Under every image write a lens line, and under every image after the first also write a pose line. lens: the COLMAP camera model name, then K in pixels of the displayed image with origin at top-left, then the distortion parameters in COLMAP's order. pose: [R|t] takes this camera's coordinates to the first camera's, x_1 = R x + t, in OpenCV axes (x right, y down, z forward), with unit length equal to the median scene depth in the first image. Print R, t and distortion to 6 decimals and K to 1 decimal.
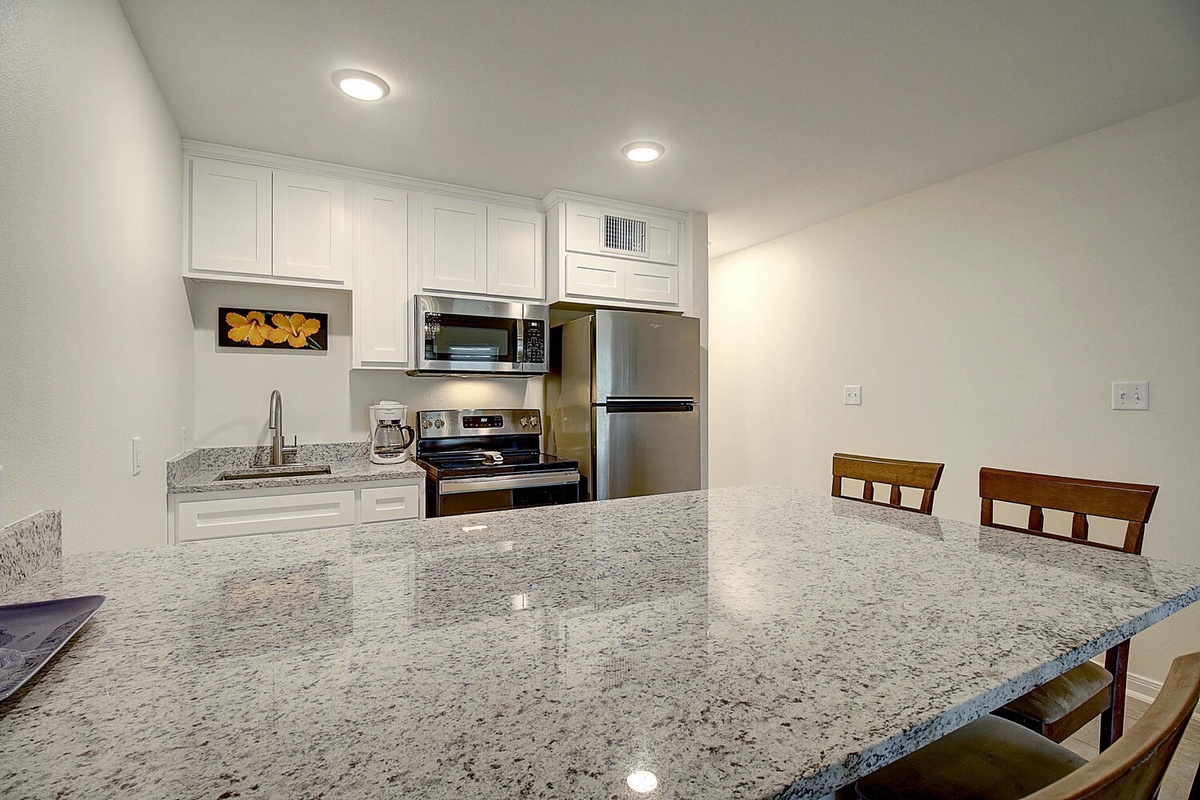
lens RADIAL K [[551.2, 0, 602.6], [0, 551.2, 394.5], [0, 0, 1]] dist [0.000835, -0.009878]
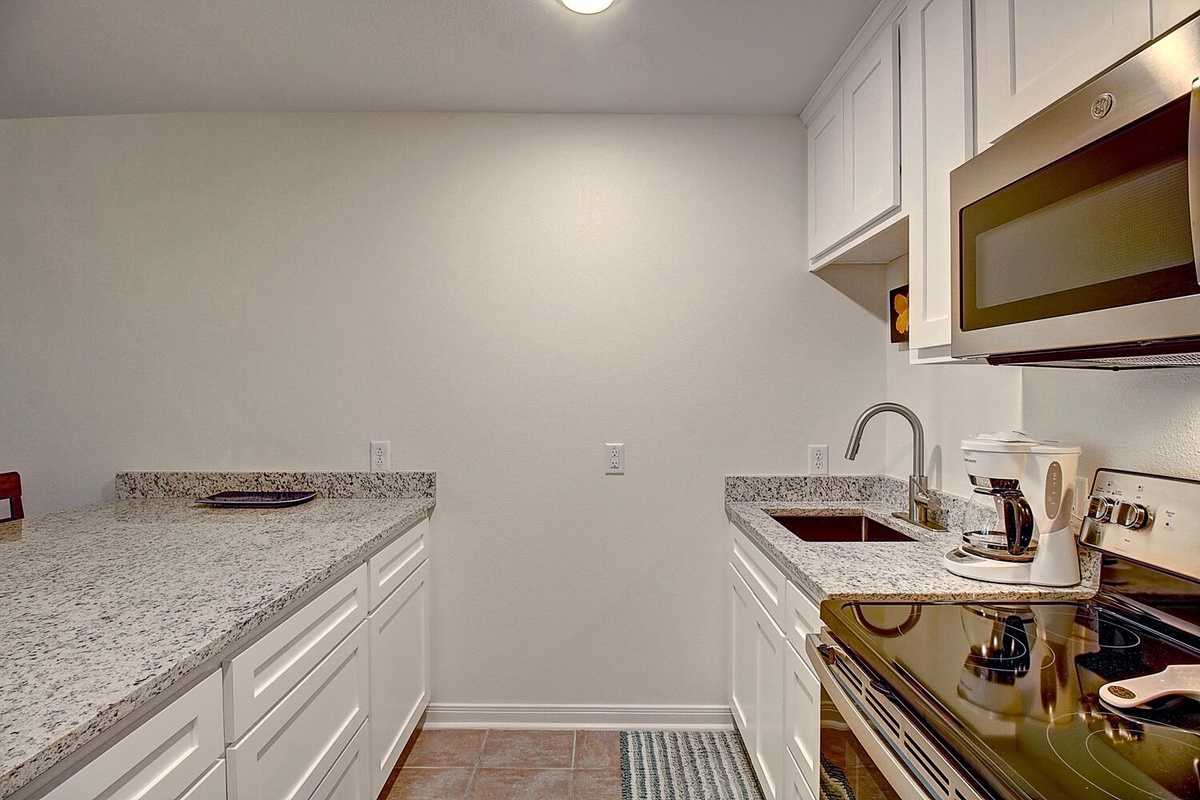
lens RADIAL K [[551.2, 0, 602.6], [0, 551.2, 394.5], [0, 0, 1]] dist [0.000835, -0.009878]
pose [[-0.477056, 0.006407, -0.878849, 0.293830], [0.003897, 0.999979, 0.005174, -0.047773], [0.878864, -0.000957, -0.477071, 2.060610]]
